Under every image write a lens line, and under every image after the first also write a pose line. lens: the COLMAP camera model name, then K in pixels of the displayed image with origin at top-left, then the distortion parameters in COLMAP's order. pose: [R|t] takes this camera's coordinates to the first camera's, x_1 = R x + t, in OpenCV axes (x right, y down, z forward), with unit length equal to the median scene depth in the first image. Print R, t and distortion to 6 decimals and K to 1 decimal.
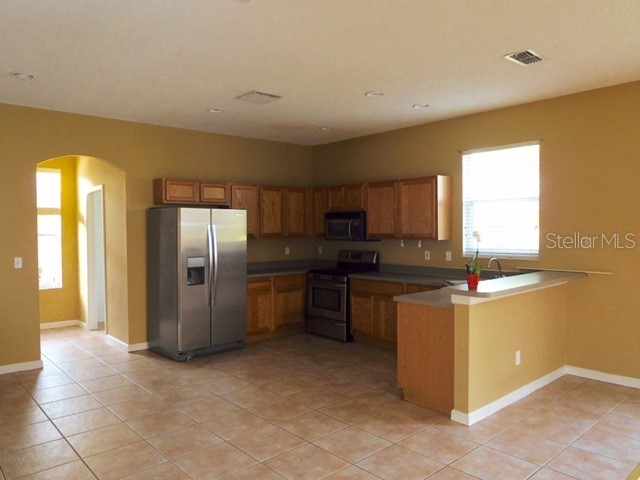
lens RADIAL K [[469.8, 0, 320.0], [0, 469.8, 240.0], [0, 0, 1]] dist [0.044542, 0.000130]
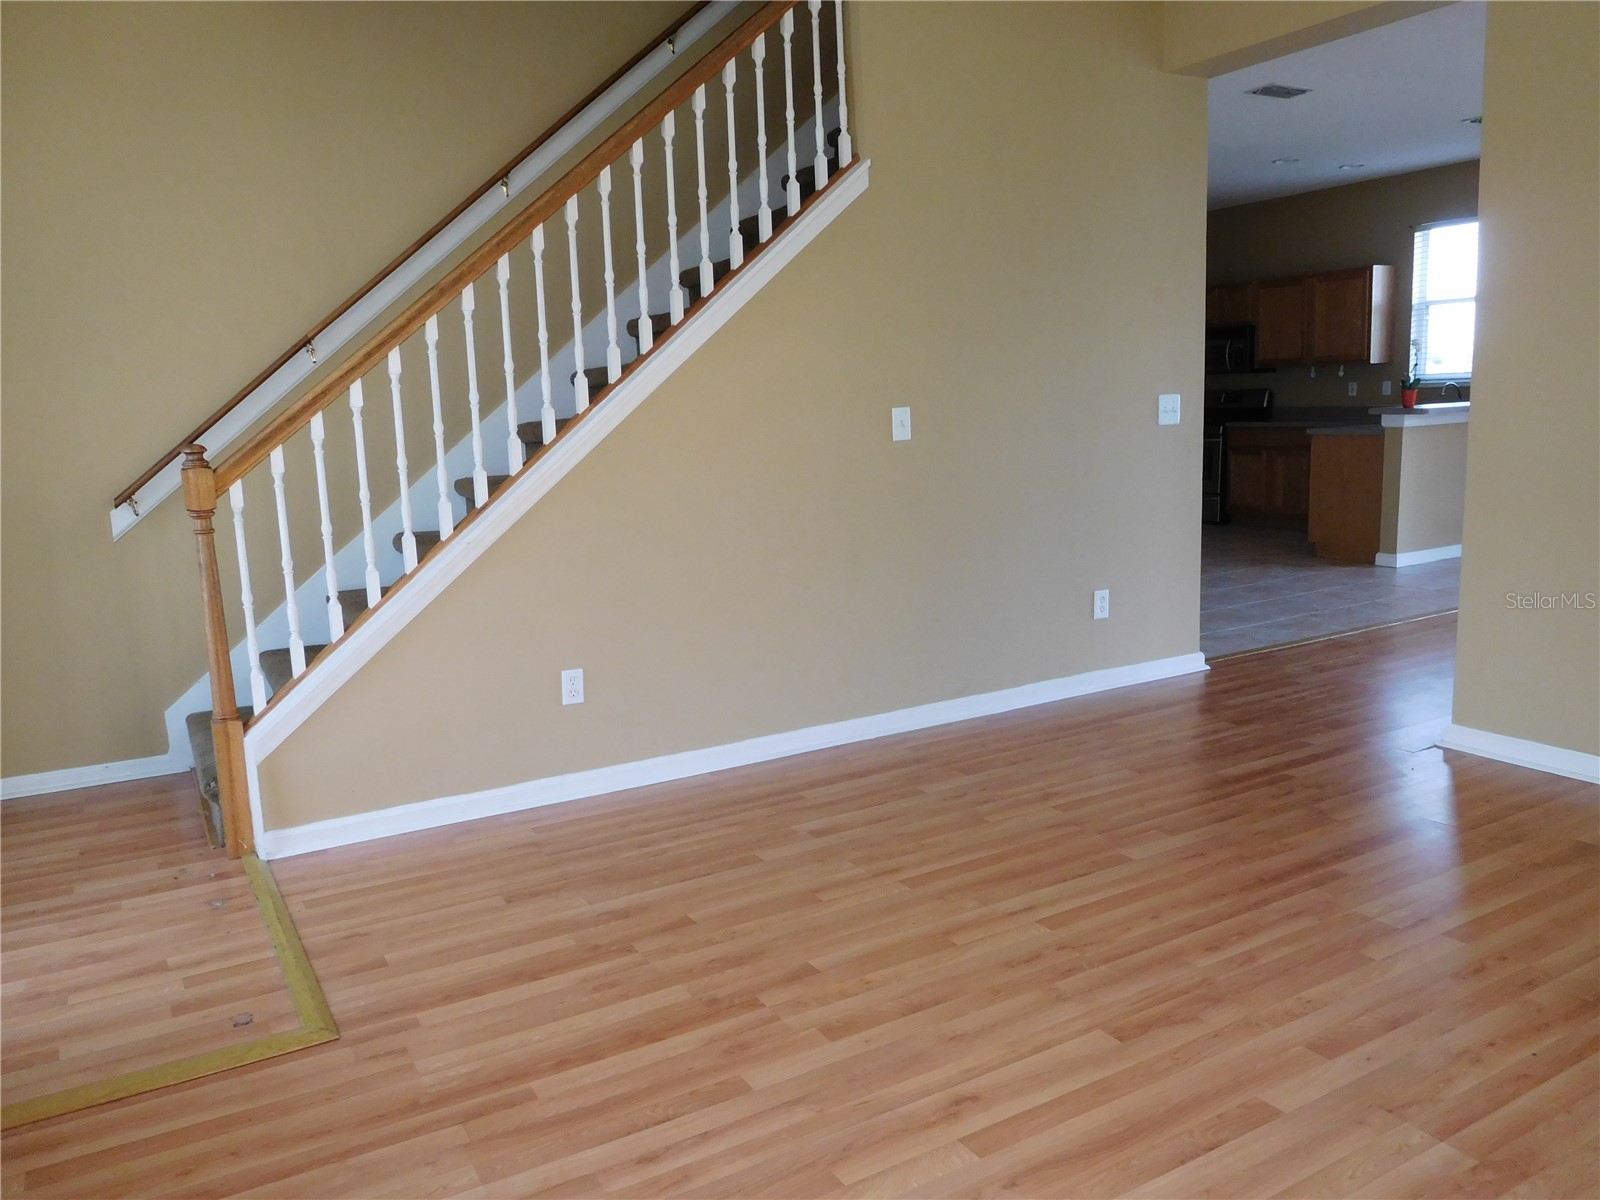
lens RADIAL K [[1197.5, 0, 800.0], [0, 1197.5, 600.0], [0, 0, 1]] dist [-0.006246, -0.000808]
pose [[0.979247, 0.002901, -0.202648, -0.201265], [0.026452, 0.989515, 0.141987, 0.070176], [0.200935, -0.144401, 0.968903, -0.869959]]
